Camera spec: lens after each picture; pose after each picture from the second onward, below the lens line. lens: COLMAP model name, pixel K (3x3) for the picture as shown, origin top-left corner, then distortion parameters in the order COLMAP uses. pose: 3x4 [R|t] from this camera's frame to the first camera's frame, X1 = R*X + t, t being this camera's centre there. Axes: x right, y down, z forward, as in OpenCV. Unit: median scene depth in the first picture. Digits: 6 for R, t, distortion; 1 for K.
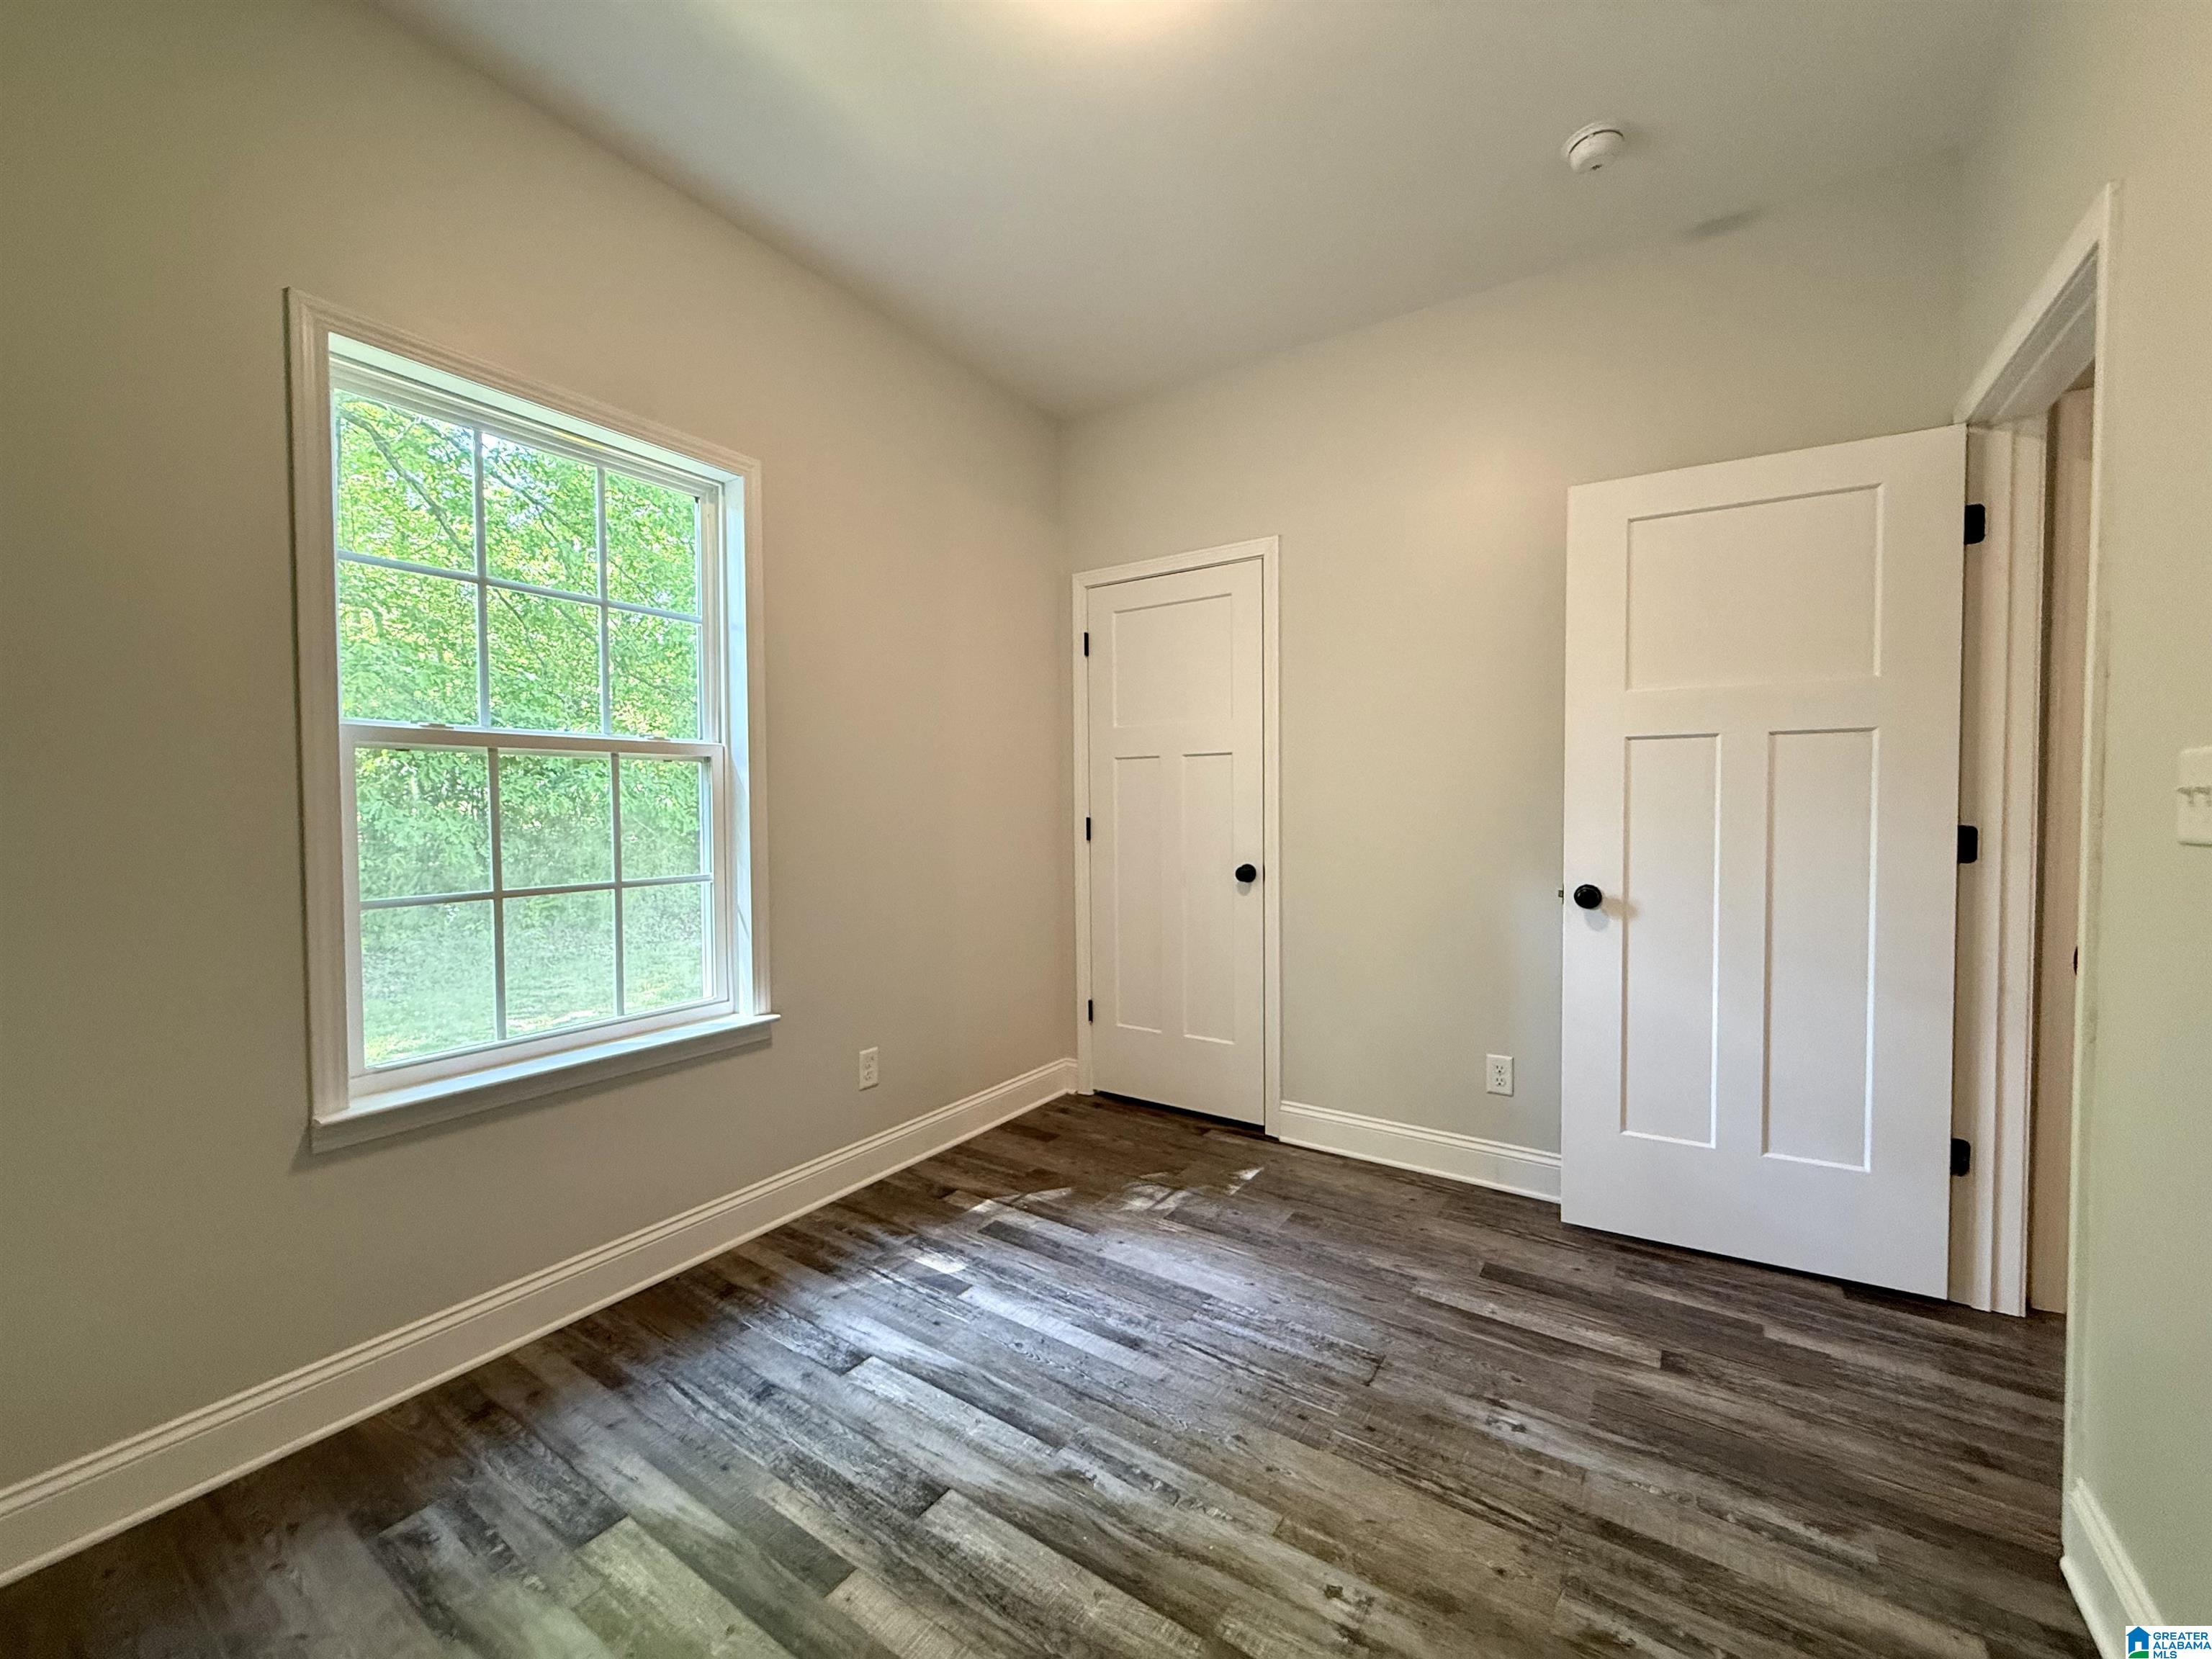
lens RADIAL K [[882.5, 0, 1119.6], [0, 882.5, 844.7], [0, 0, 1]] dist [-0.001434, 0.000838]
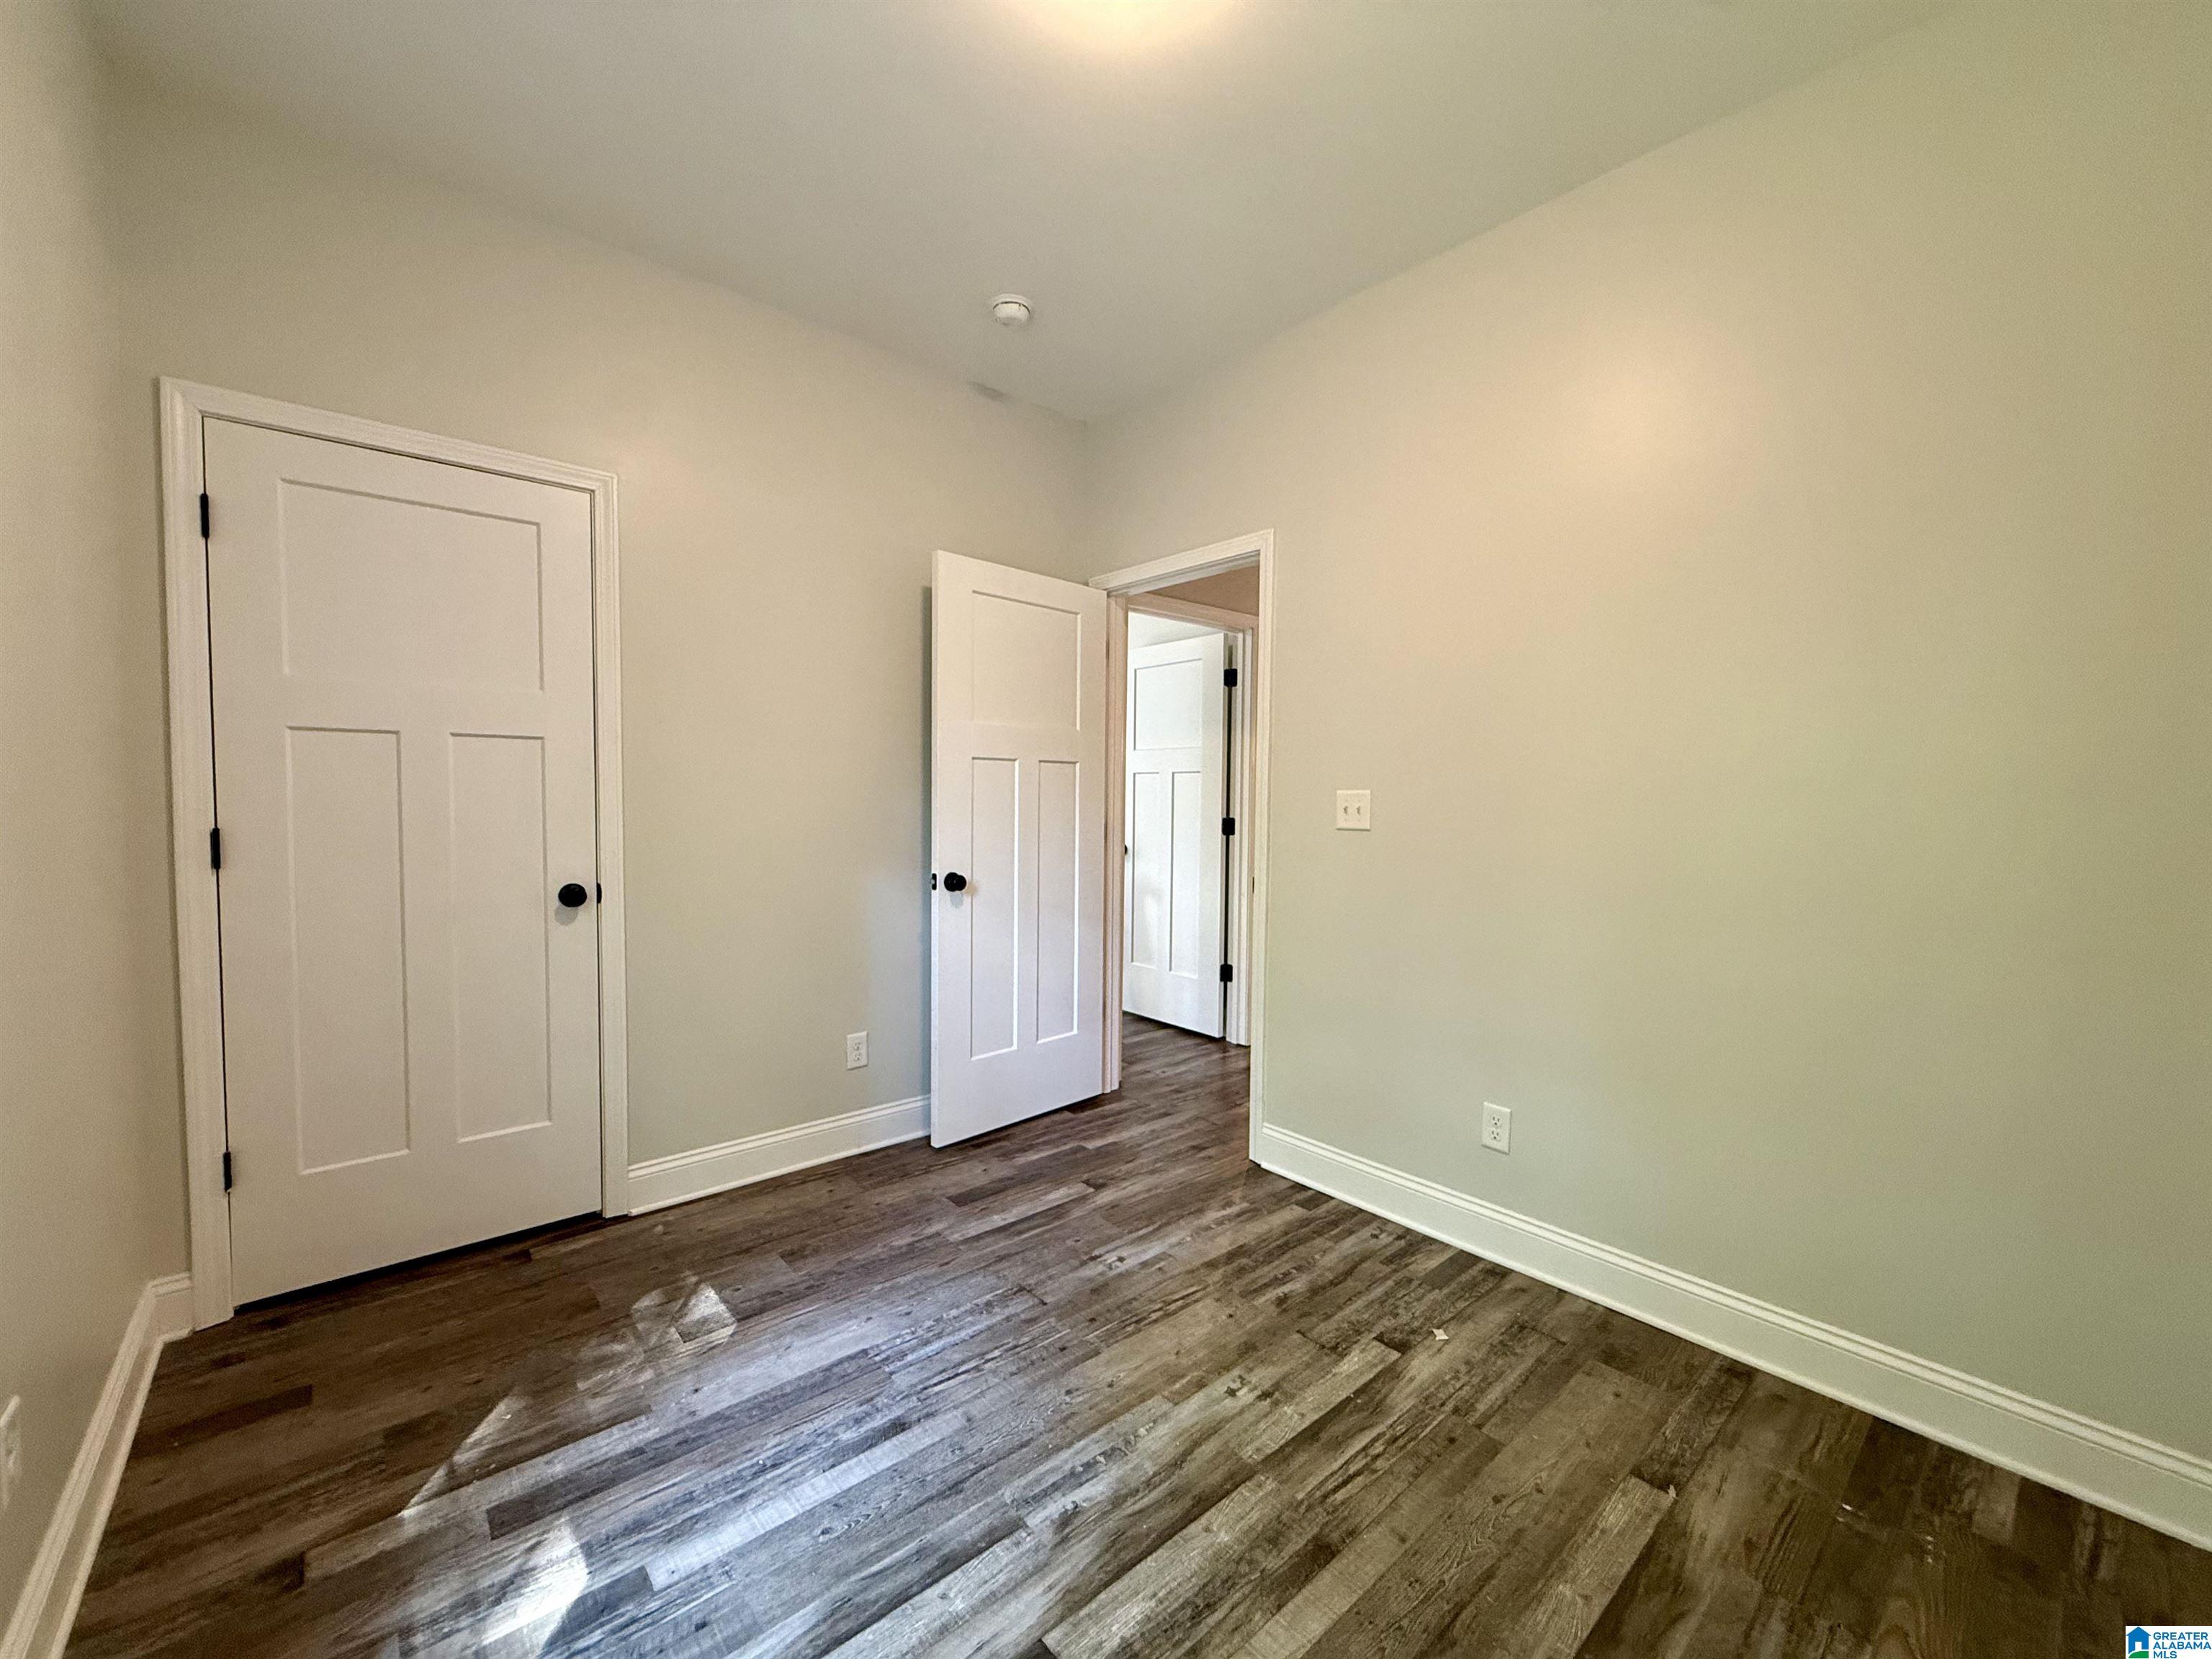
lens RADIAL K [[882.5, 0, 1089.9], [0, 882.5, 842.8], [0, 0, 1]] dist [-0.001434, 0.000838]
pose [[0.270091, -0.042125, 0.961913, -0.772019], [0.034136, 0.998833, 0.034157, -0.040151], [-0.962230, 0.023610, 0.271214, 0.577800]]
